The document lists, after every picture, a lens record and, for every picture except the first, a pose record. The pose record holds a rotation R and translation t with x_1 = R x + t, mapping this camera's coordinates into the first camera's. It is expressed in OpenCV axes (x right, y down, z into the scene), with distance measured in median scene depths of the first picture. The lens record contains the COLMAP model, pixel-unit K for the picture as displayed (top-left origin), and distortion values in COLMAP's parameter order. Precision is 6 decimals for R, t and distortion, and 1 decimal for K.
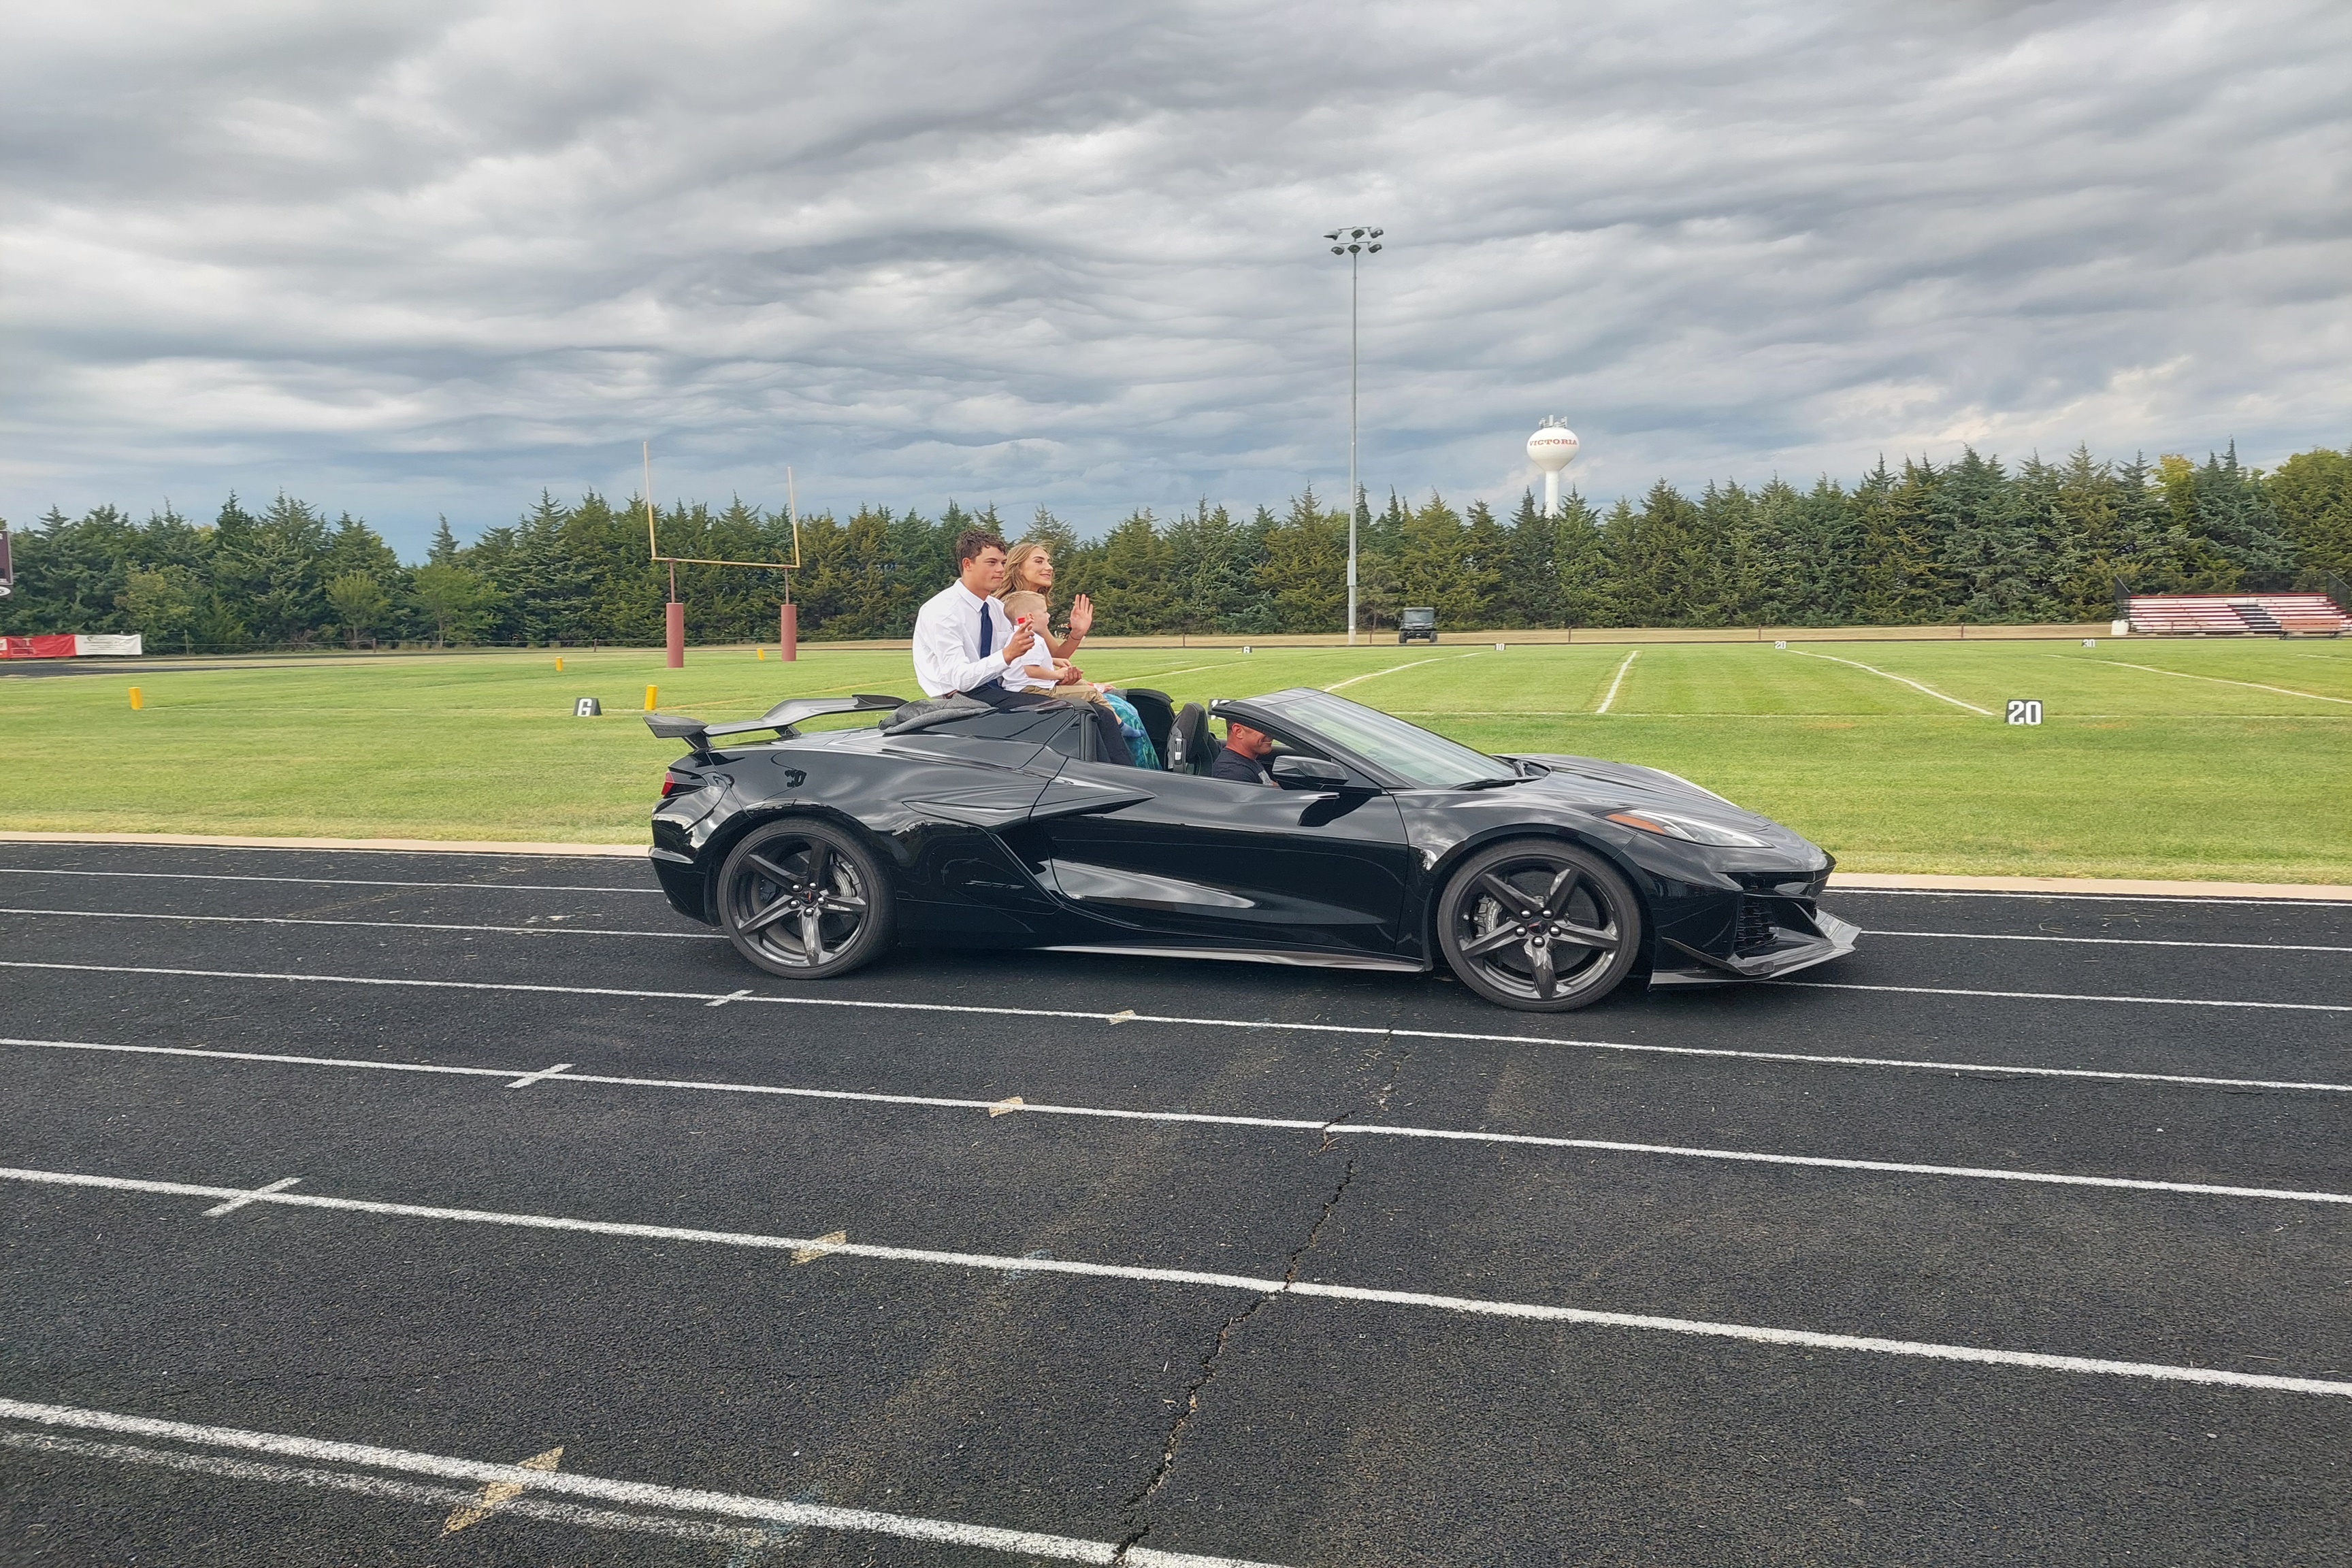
lens RADIAL K [[1666.5, 0, 1192.3], [0, 1666.5, 812.9], [0, 0, 1]] dist [0.058269, -0.071582]
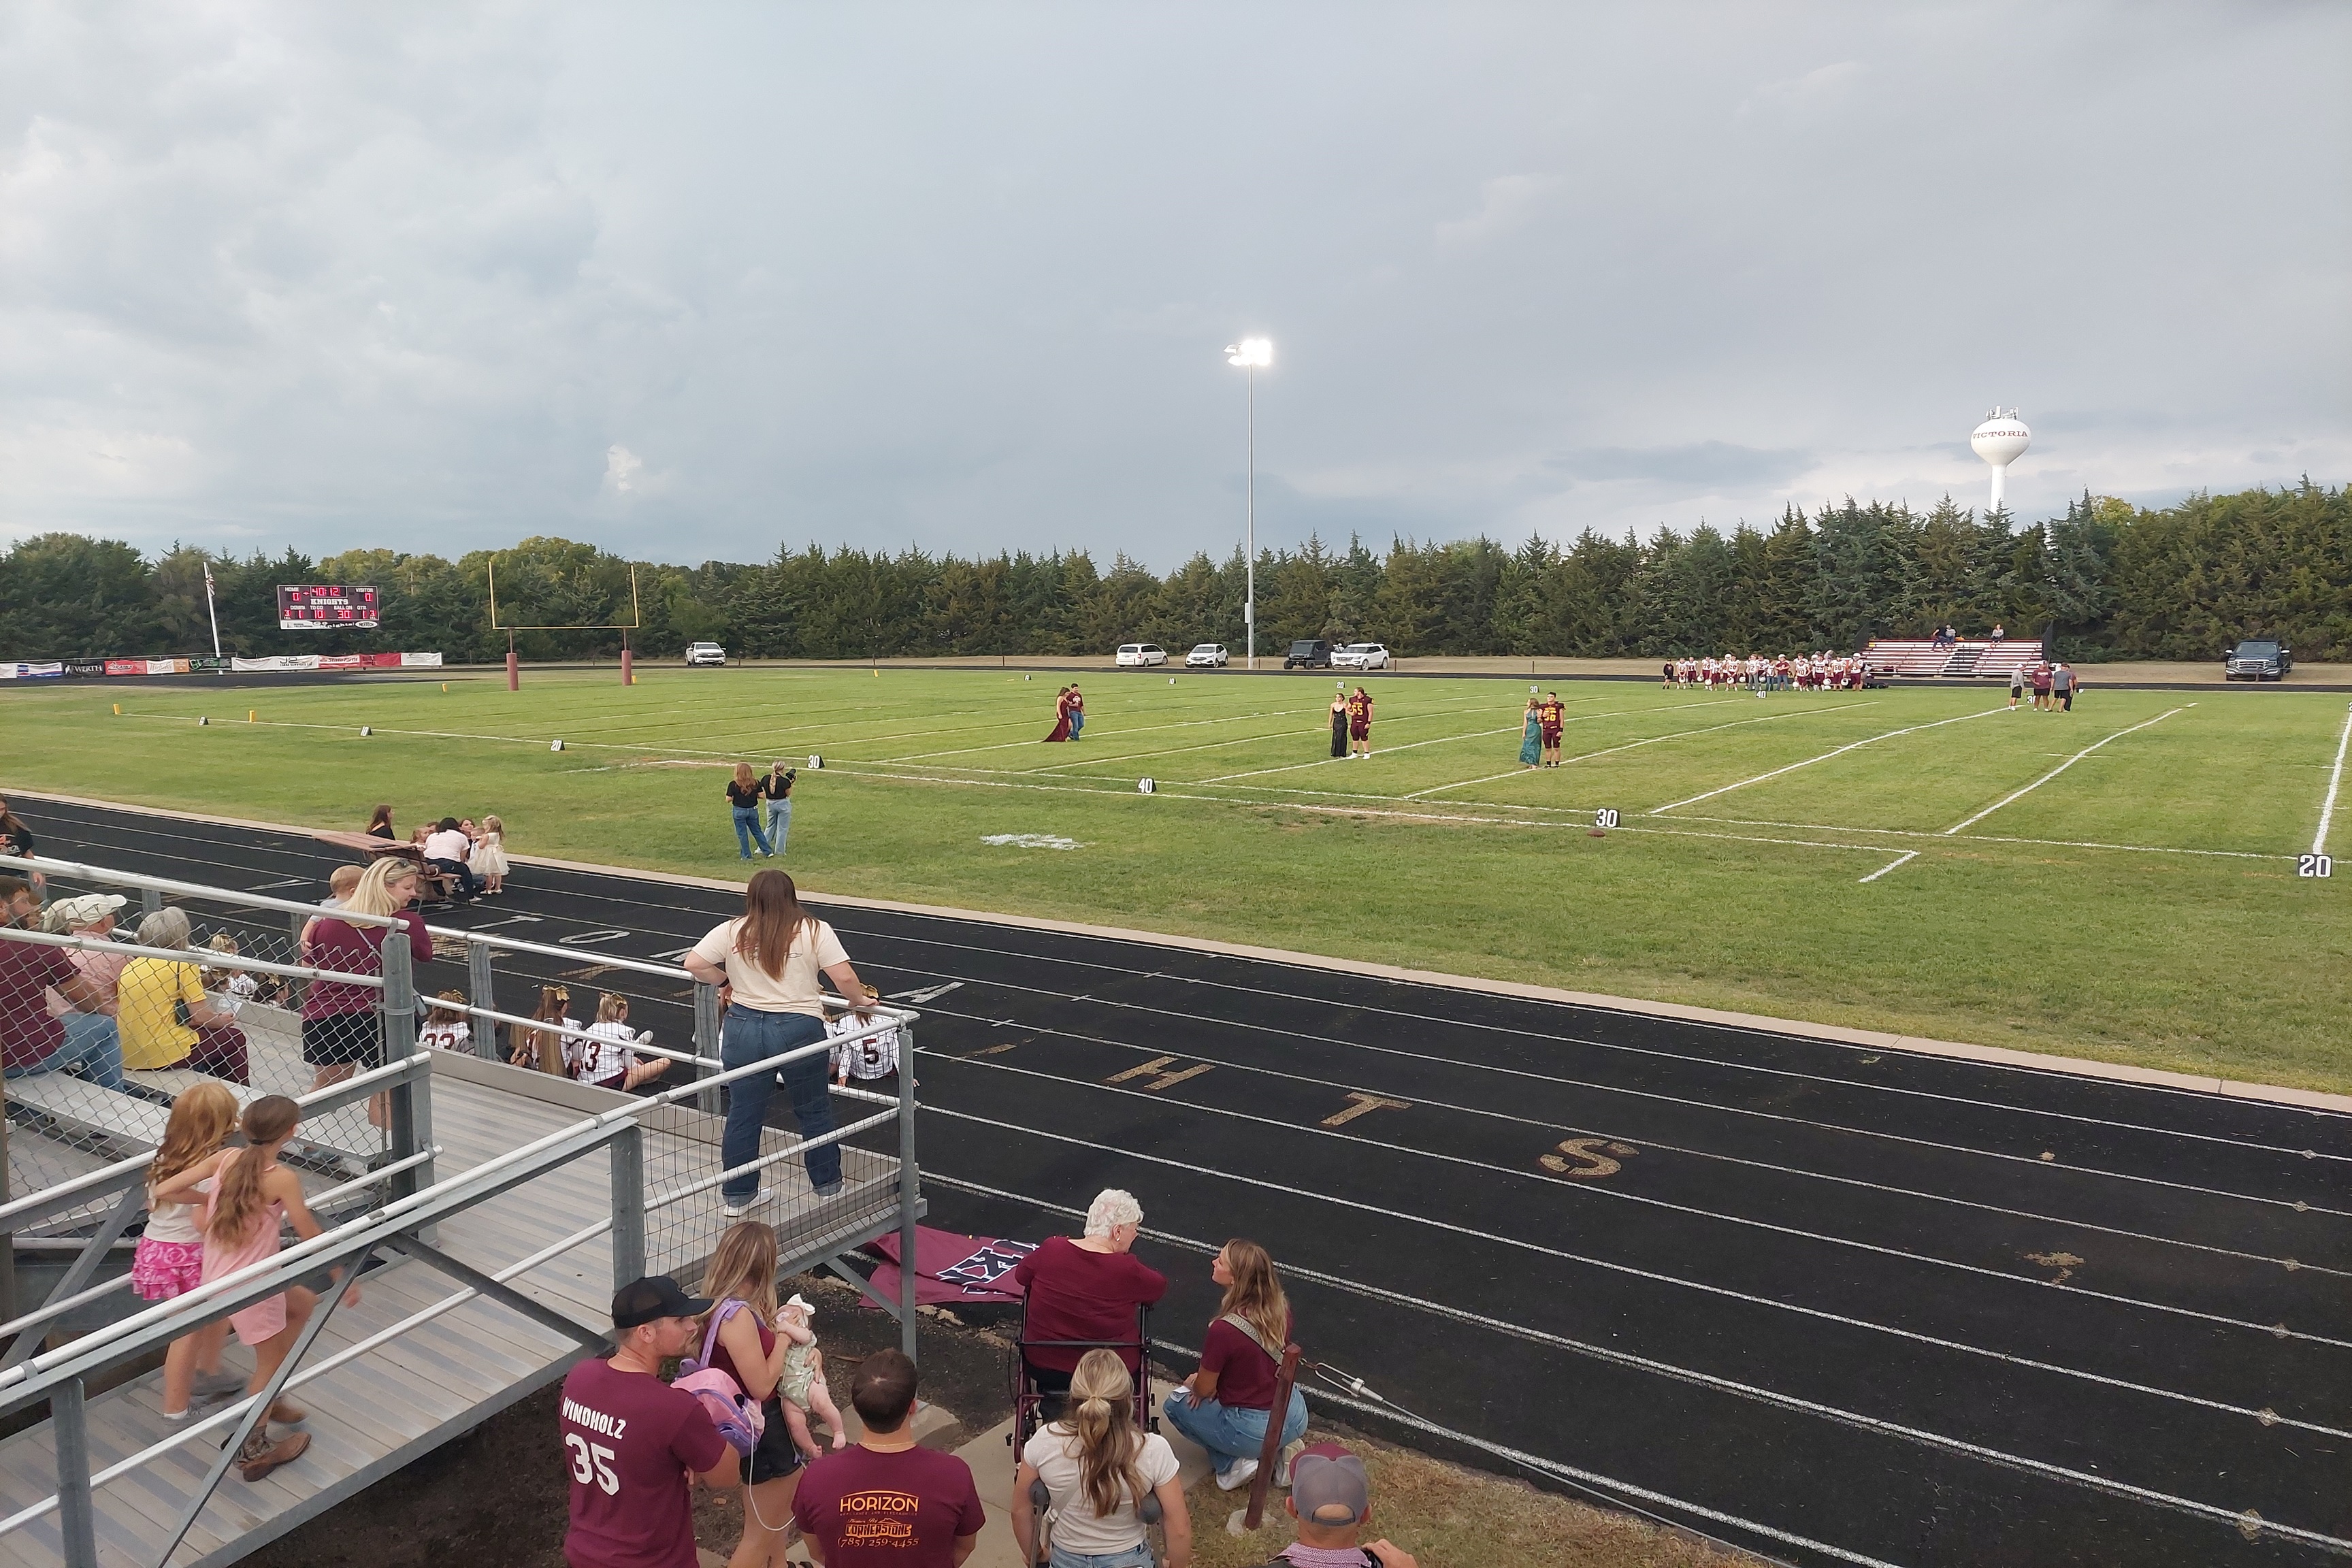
lens RADIAL K [[1666.5, 0, 1177.5], [0, 1666.5, 749.9], [0, 0, 1]] dist [0.058269, -0.071582]
pose [[0.927608, 0.037318, -0.371686, 0.440421], [-0.047356, 0.998717, -0.017913, -0.015836], [0.370540, 0.034218, 0.928186, -0.137448]]
